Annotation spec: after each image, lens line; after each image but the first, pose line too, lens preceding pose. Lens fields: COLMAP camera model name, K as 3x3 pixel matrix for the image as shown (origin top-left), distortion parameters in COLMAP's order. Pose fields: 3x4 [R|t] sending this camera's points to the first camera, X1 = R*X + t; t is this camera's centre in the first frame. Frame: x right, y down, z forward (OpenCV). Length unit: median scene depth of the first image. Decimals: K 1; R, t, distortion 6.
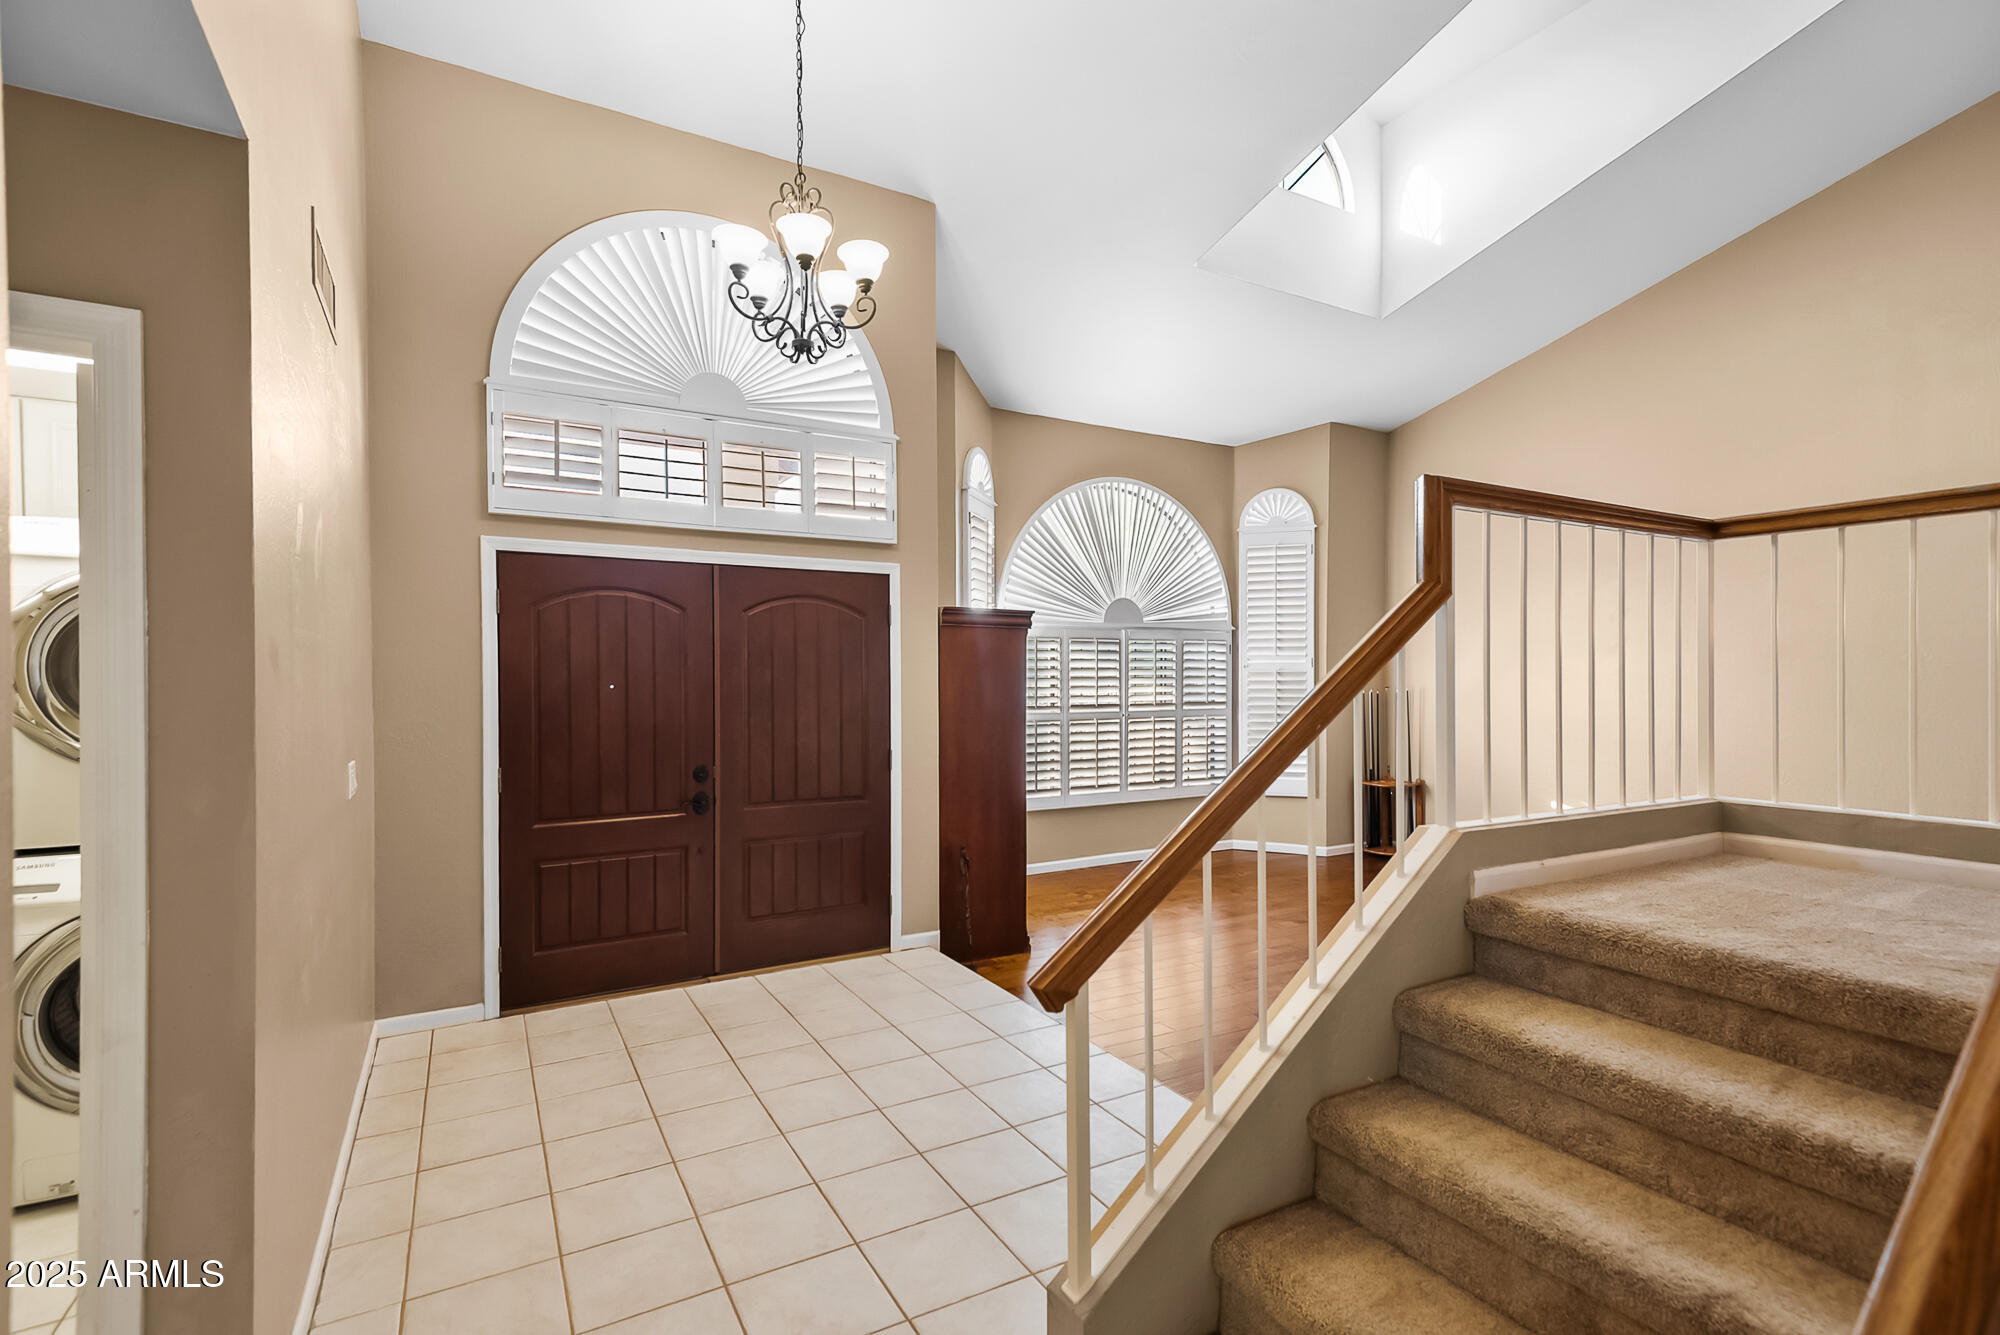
lens RADIAL K [[923.6, 0, 1001.1], [0, 923.6, 684.8], [0, 0, 1]] dist [0.037656, -0.000139]
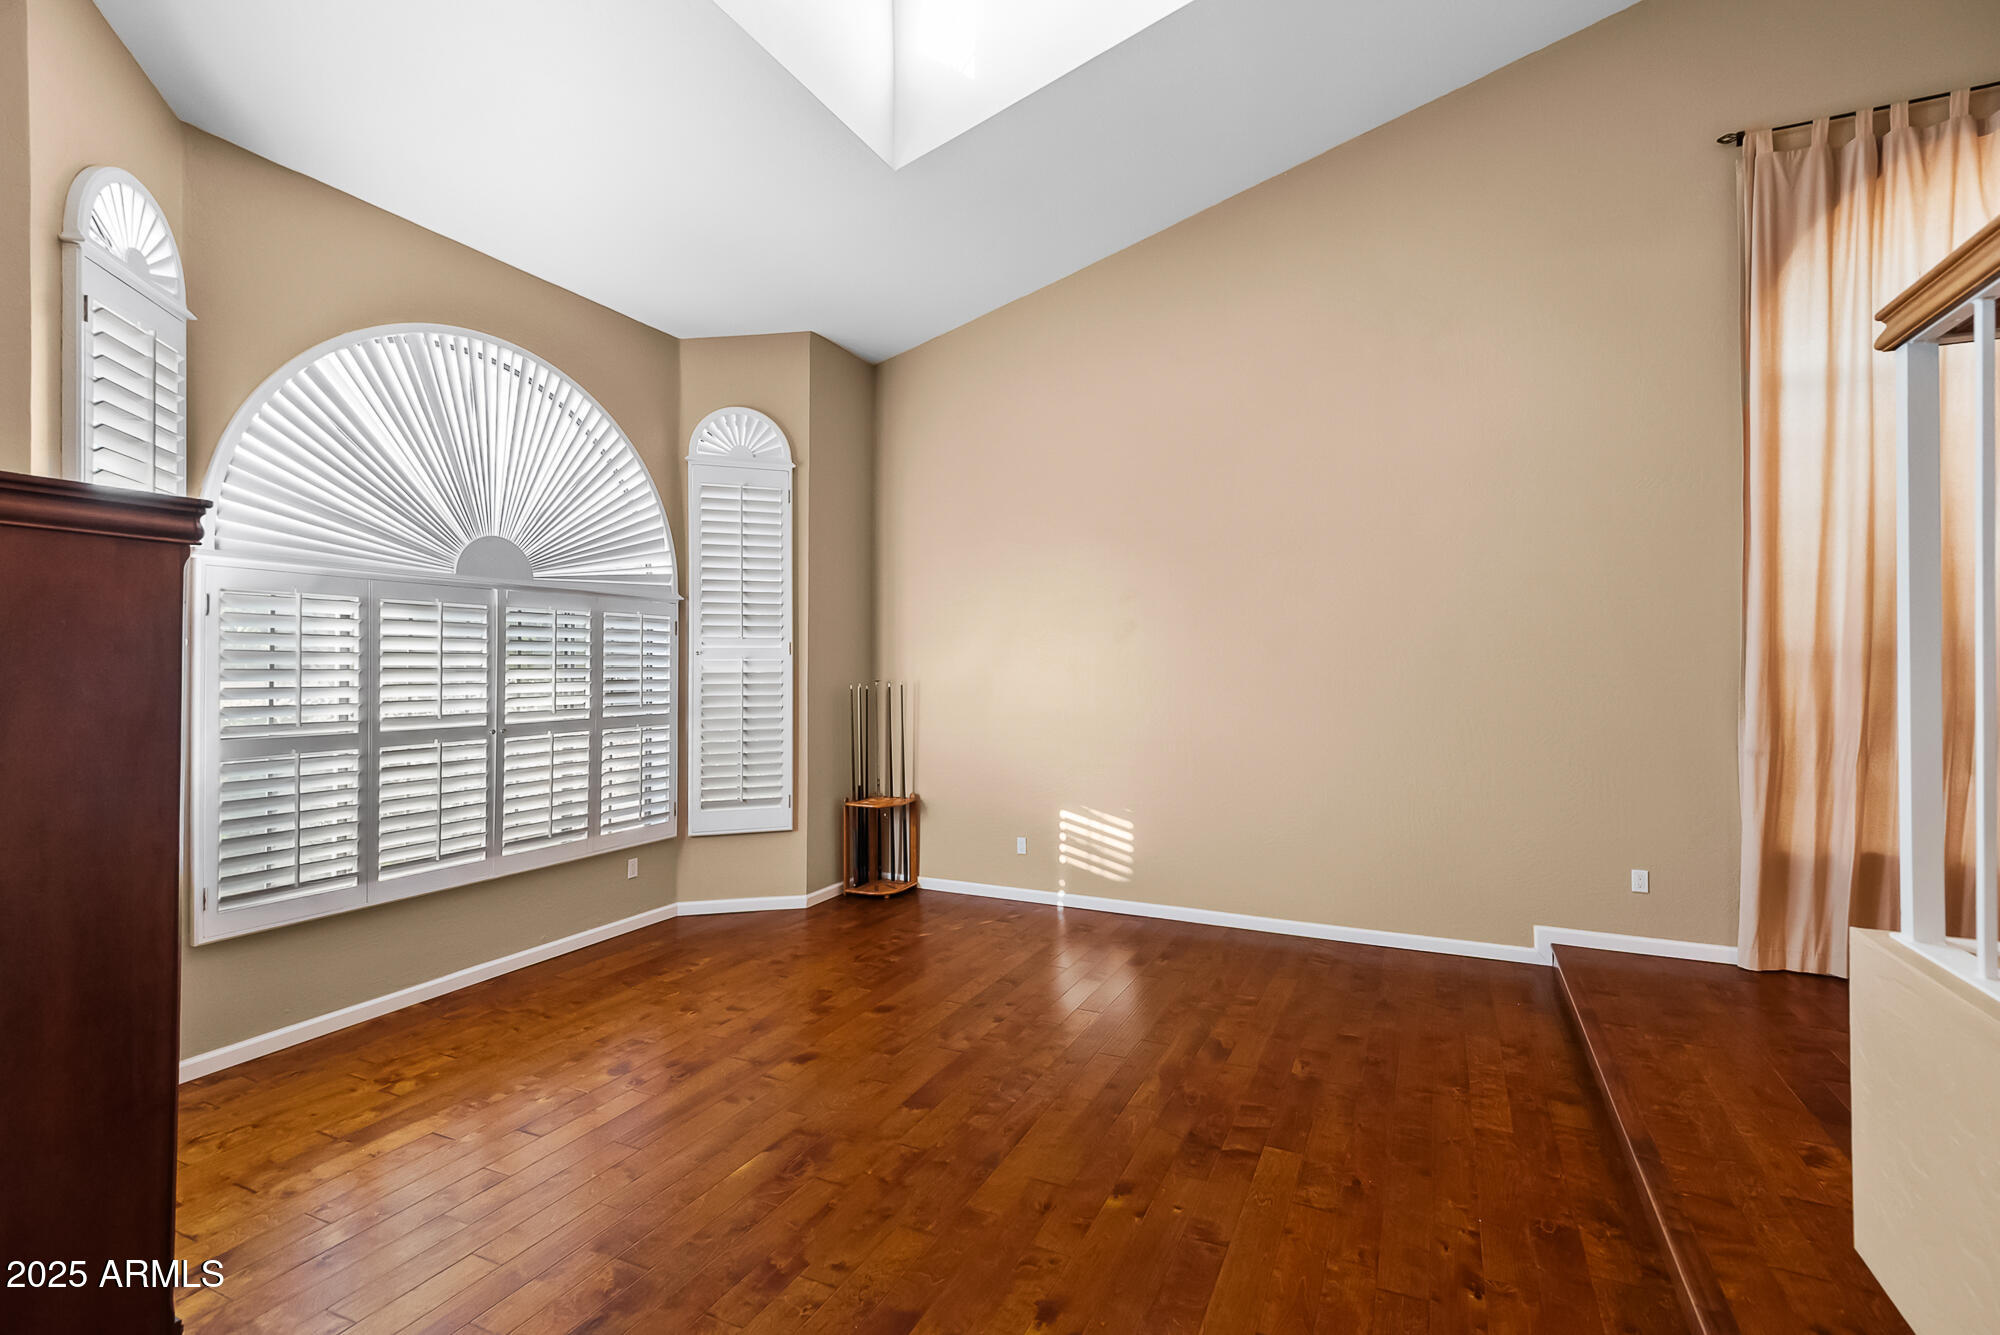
lens RADIAL K [[905.5, 0, 1004.1], [0, 905.5, 666.5], [0, 0, 1]] dist [0.041001, -0.019982]
pose [[0.819191, 0.003033, 0.573513, 0.063926], [0.004442, 0.999922, -0.011632, -0.000918], [-0.573504, 0.012076, 0.819114, 0.331474]]
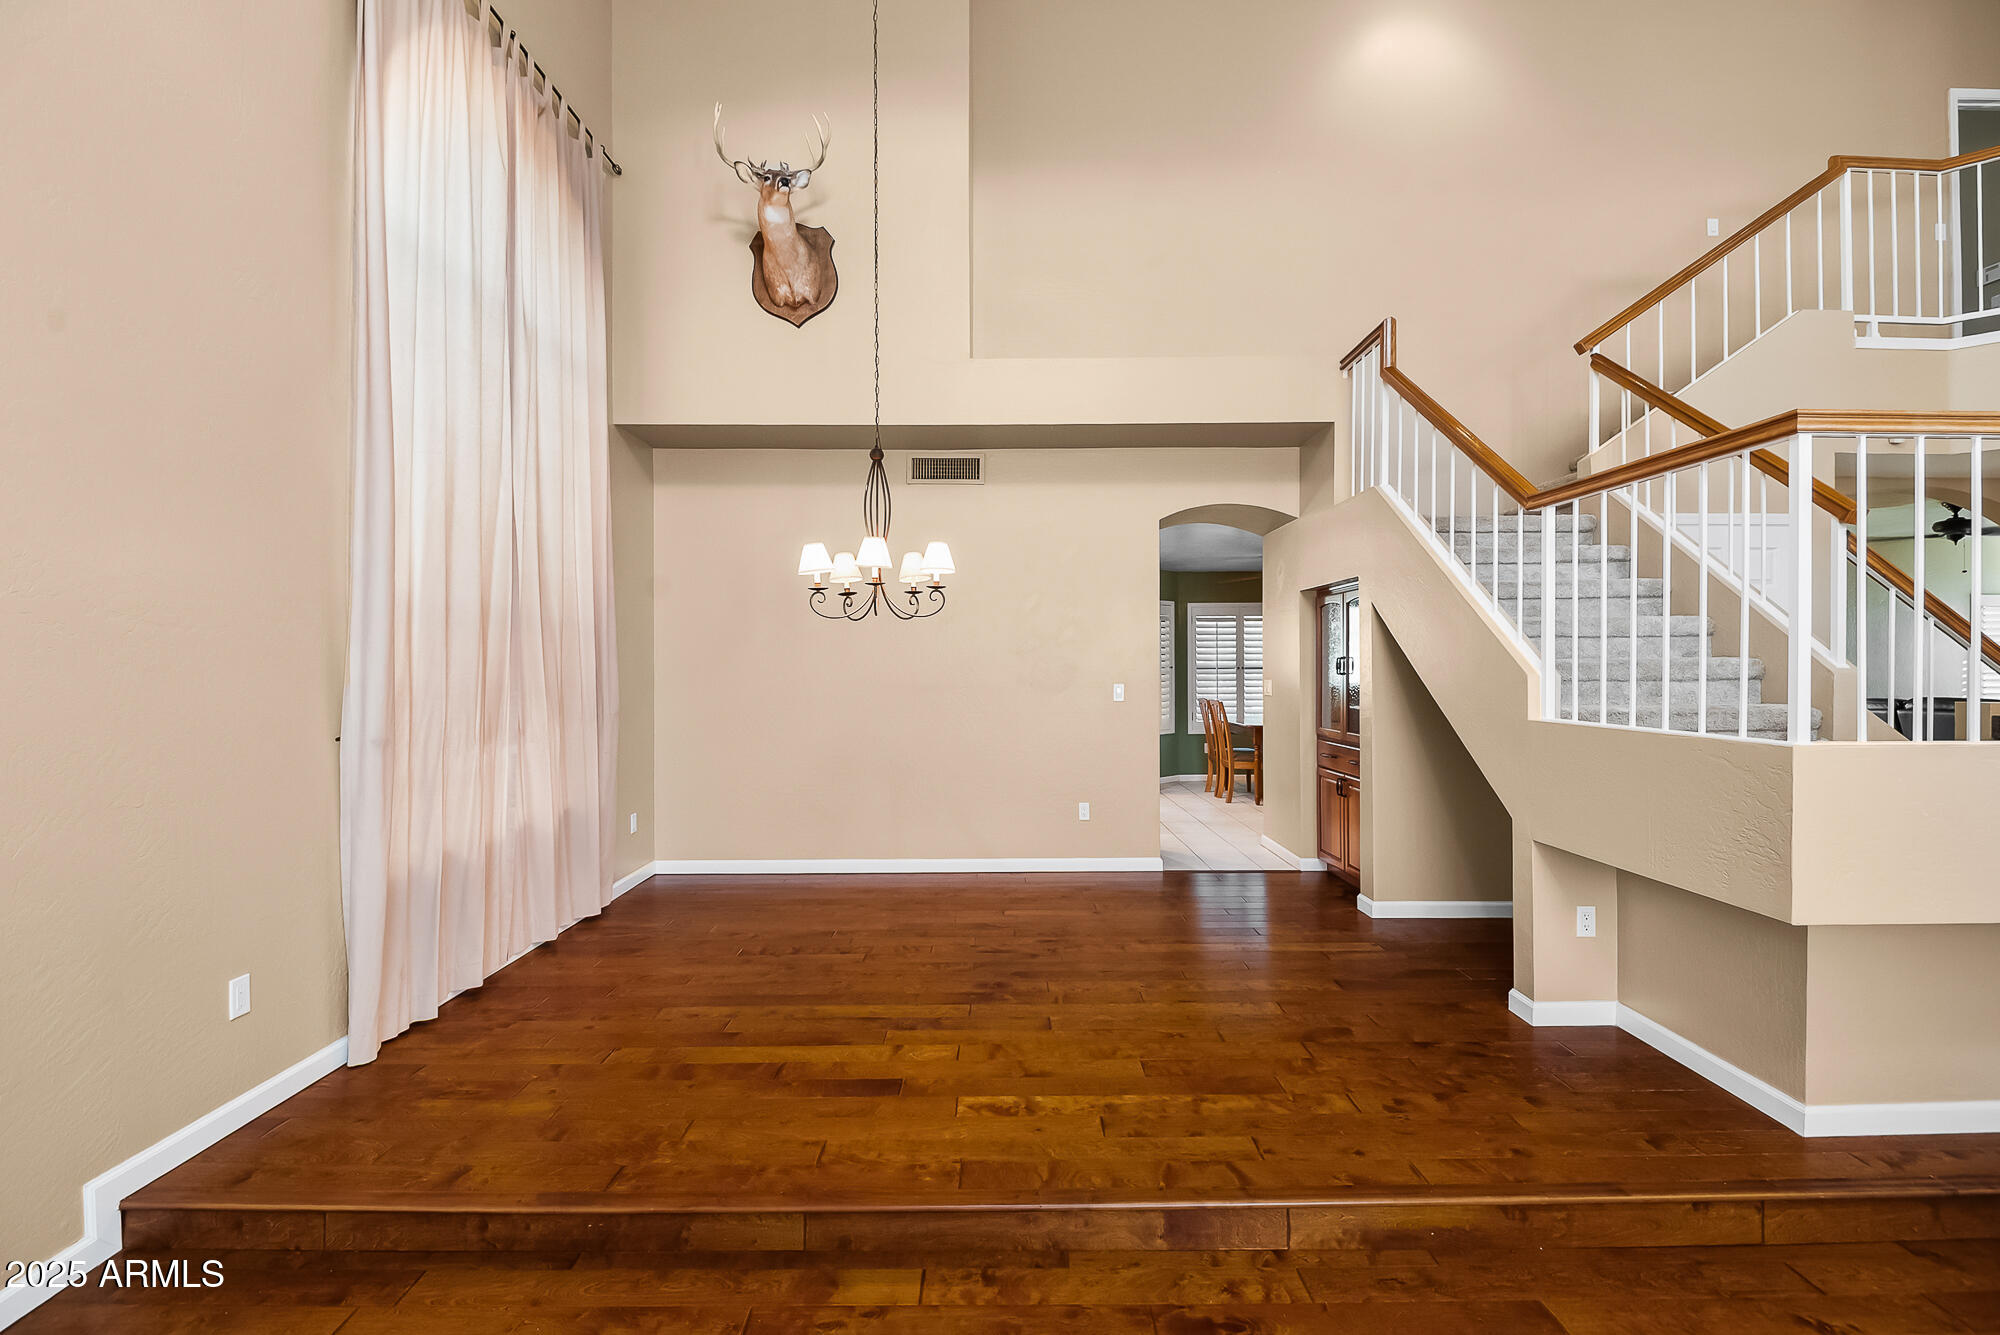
lens RADIAL K [[914.7, 0, 998.4], [0, 914.7, 661.2], [0, 0, 1]] dist [0.018621, -0.021800]
pose [[-0.869383, 0.004110, 0.494122, 0.351706], [0.007352, 0.999962, 0.004618, 0.012172], [-0.494084, 0.007647, -0.869380, 0.752535]]
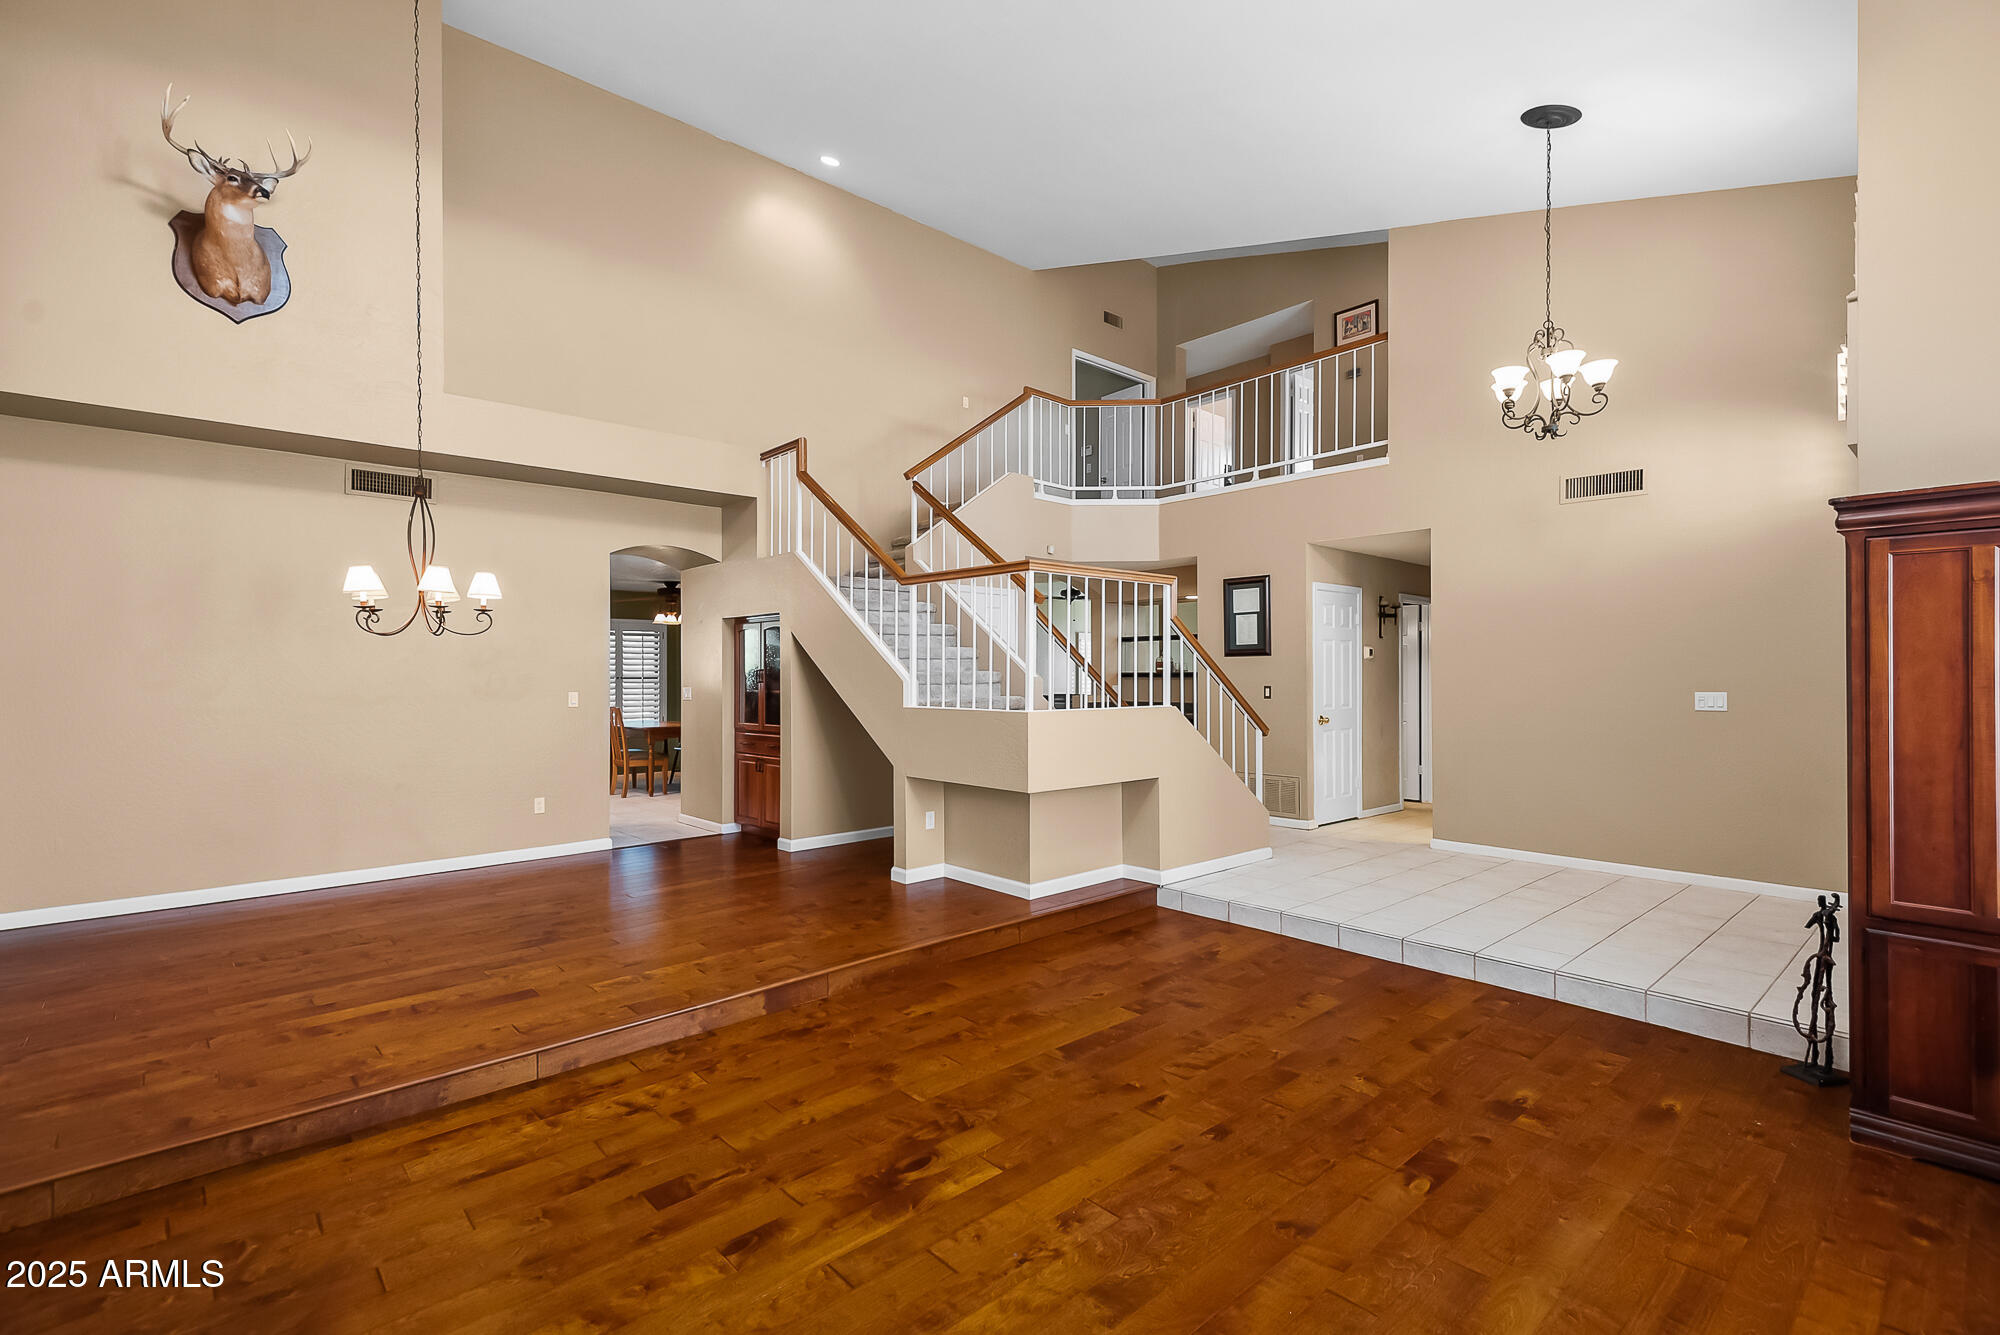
lens RADIAL K [[906.2, 0, 1000.0], [0, 906.2, 667.5], [0, 0, 1]] dist [-0.019536, -0.000173]
pose [[-0.974689, 0.002457, -0.223552, 0.433822], [0.002009, 0.999995, 0.002233, 0.010055], [0.223557, 0.001727, -0.974689, 0.979369]]
